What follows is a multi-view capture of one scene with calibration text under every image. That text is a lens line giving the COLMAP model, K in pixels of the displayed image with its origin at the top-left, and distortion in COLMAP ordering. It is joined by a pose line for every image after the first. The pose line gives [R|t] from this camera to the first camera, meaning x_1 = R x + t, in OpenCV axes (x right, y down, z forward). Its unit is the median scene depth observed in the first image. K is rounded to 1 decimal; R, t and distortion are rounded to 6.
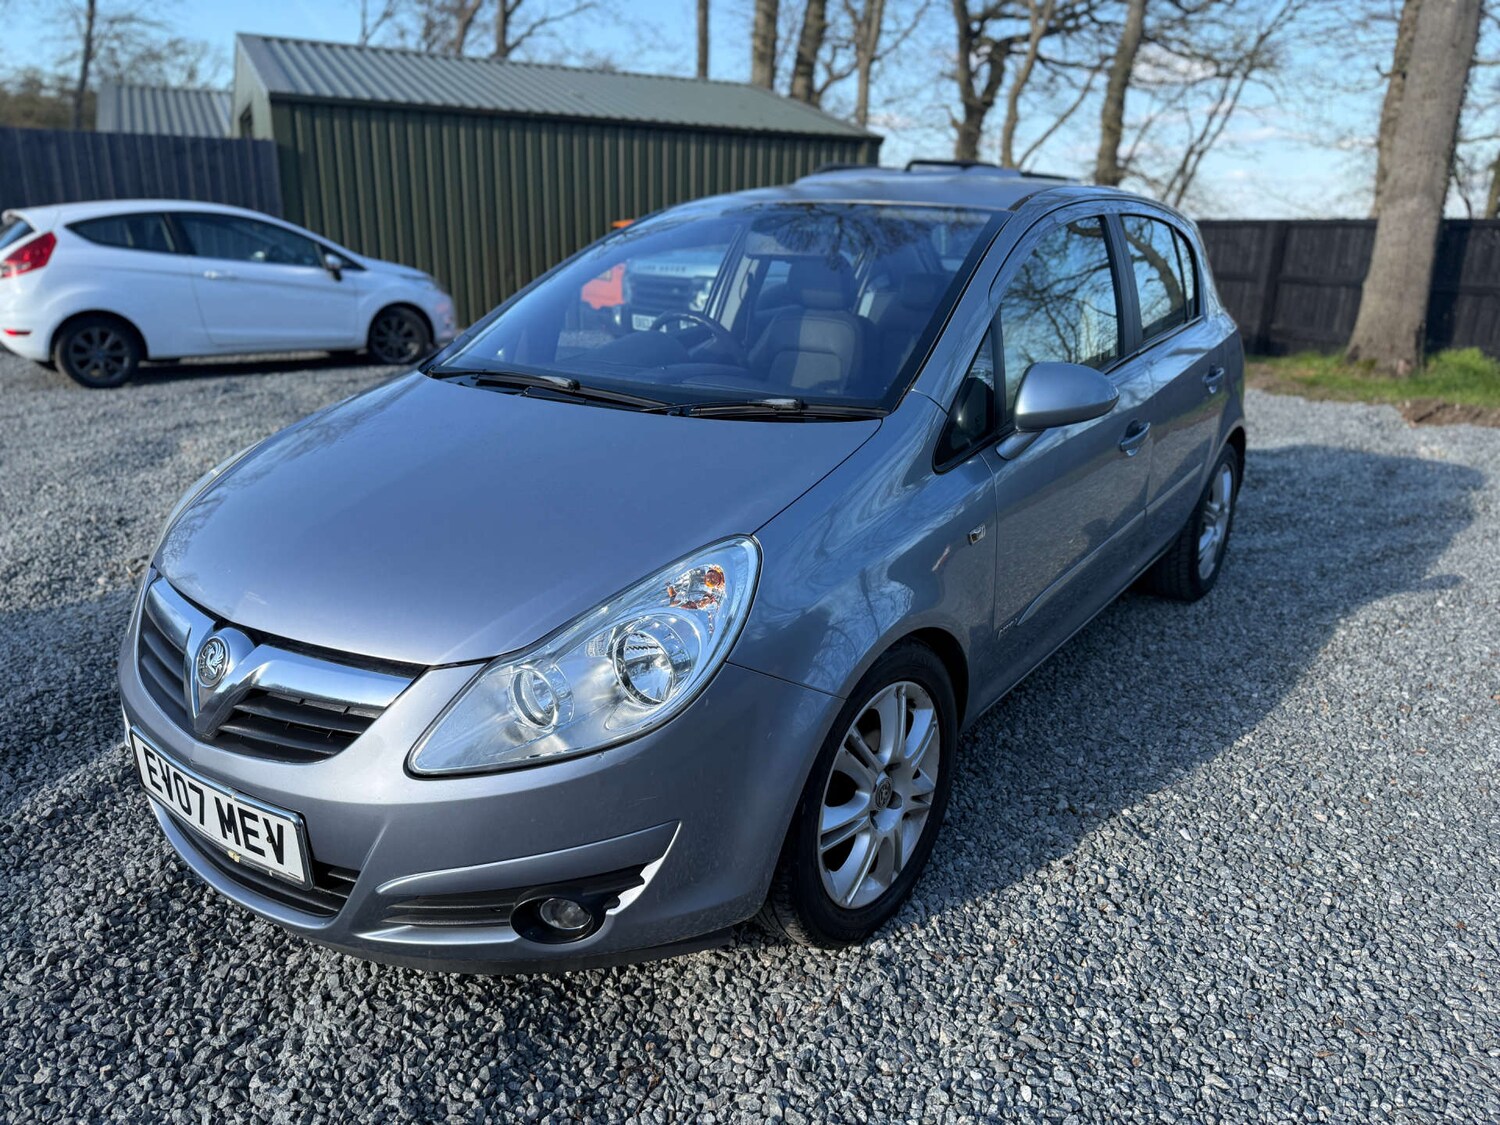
lens RADIAL K [[1083.1, 0, 749.8], [0, 1083.1, 564.6], [0, 0, 1]] dist [0.009336, -0.018616]
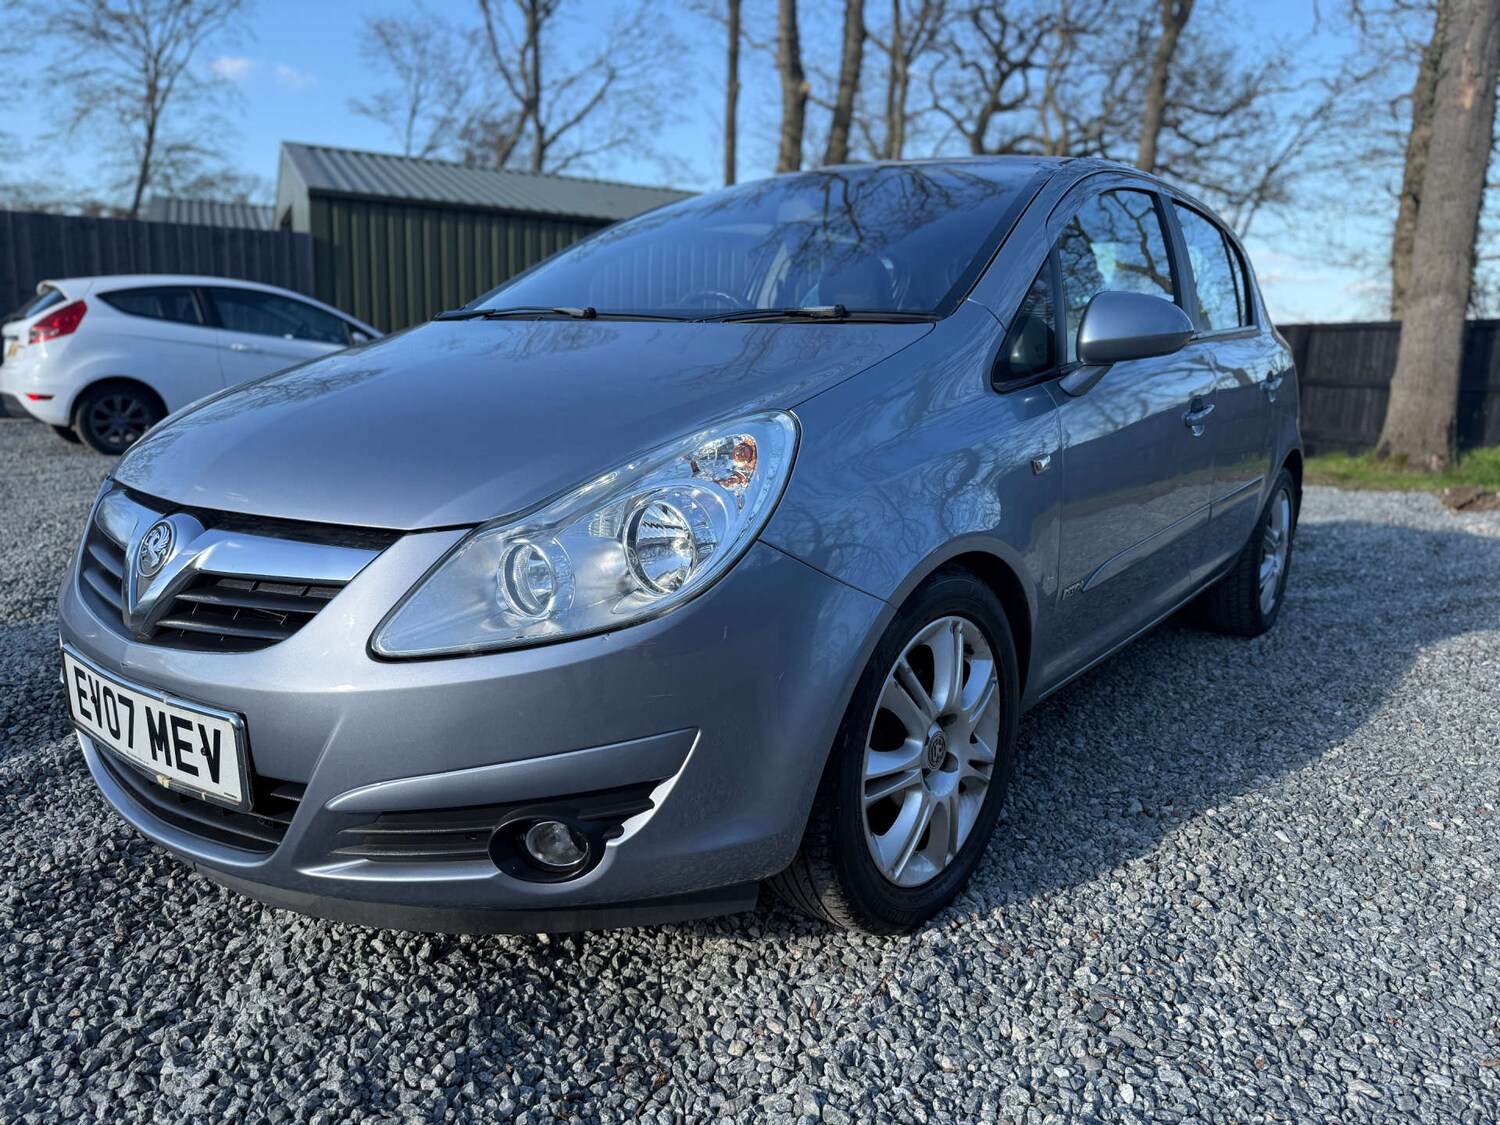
lens RADIAL K [[1083.2, 0, 753.1], [0, 1083.2, 563.8], [0, 0, 1]] dist [-0.002348, -0.004253]
pose [[0.999799, 0.014104, -0.014236, -0.010754], [-0.015682, 0.992931, -0.117655, 0.167741], [0.012476, 0.117854, 0.992953, 0.137924]]
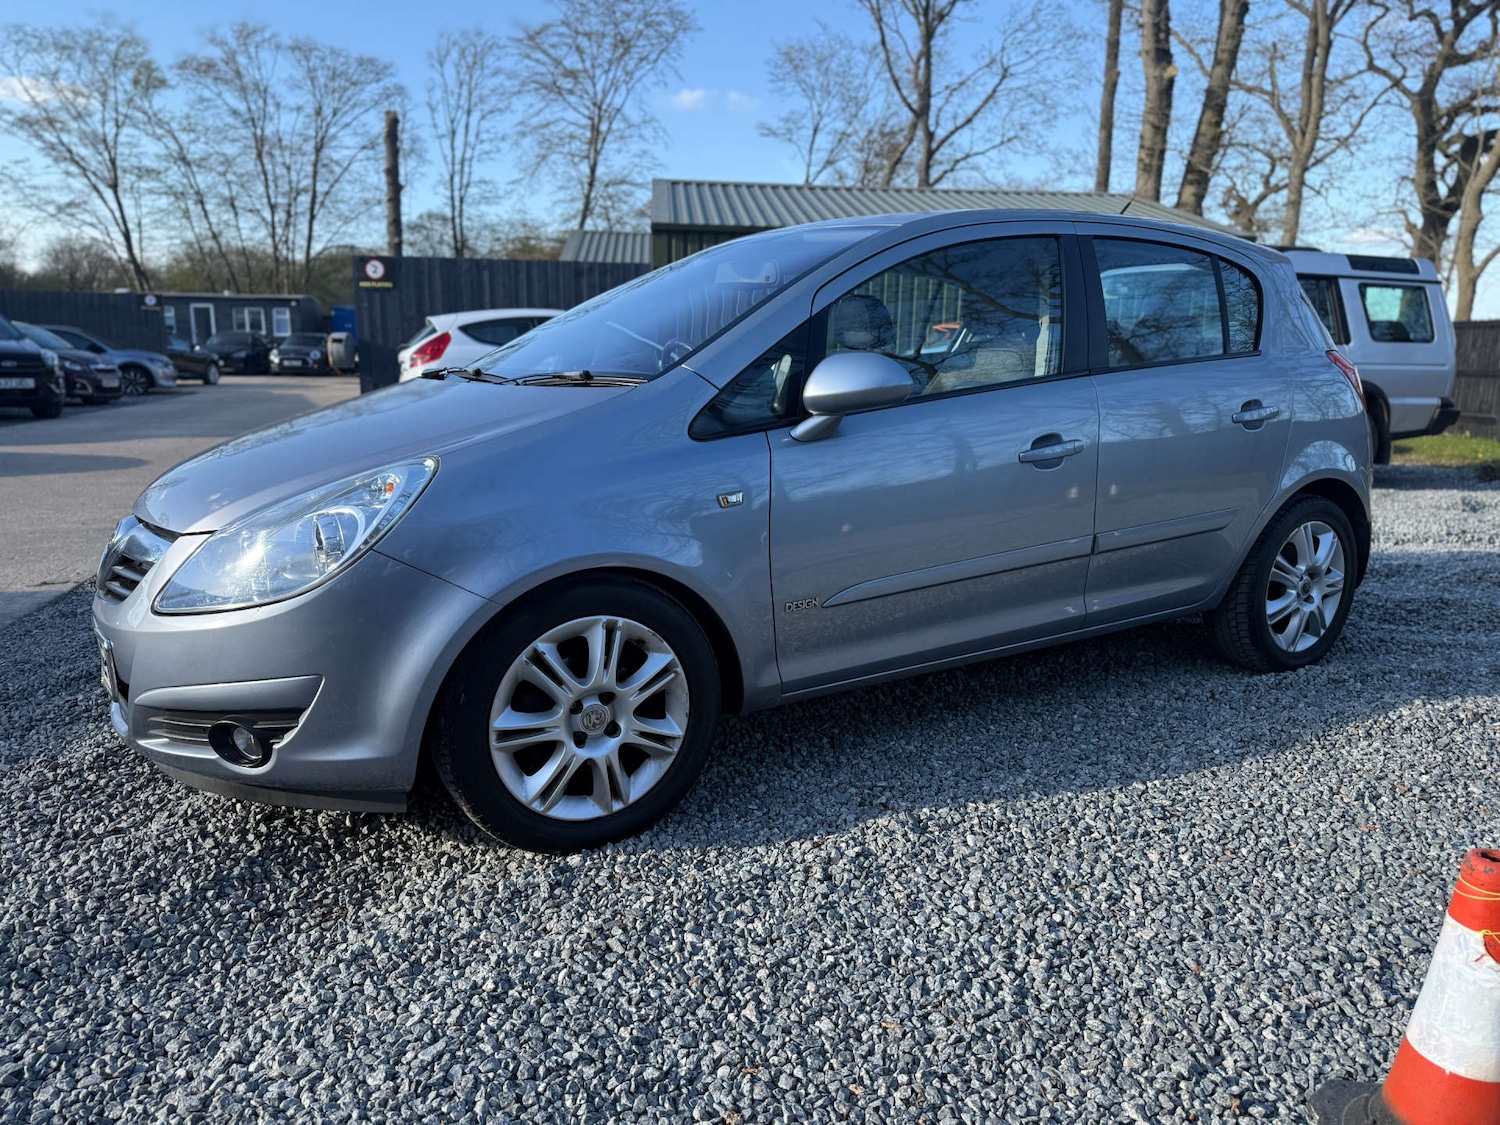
lens RADIAL K [[1083.4, 0, 750.3], [0, 1083.4, 568.4], [0, 0, 1]] dist [0.015104, -0.017808]
pose [[0.920072, 0.066885, -0.385996, 0.679087], [-0.108983, 0.990122, -0.088206, 0.139632], [0.376284, 0.123222, 0.918274, 0.034044]]
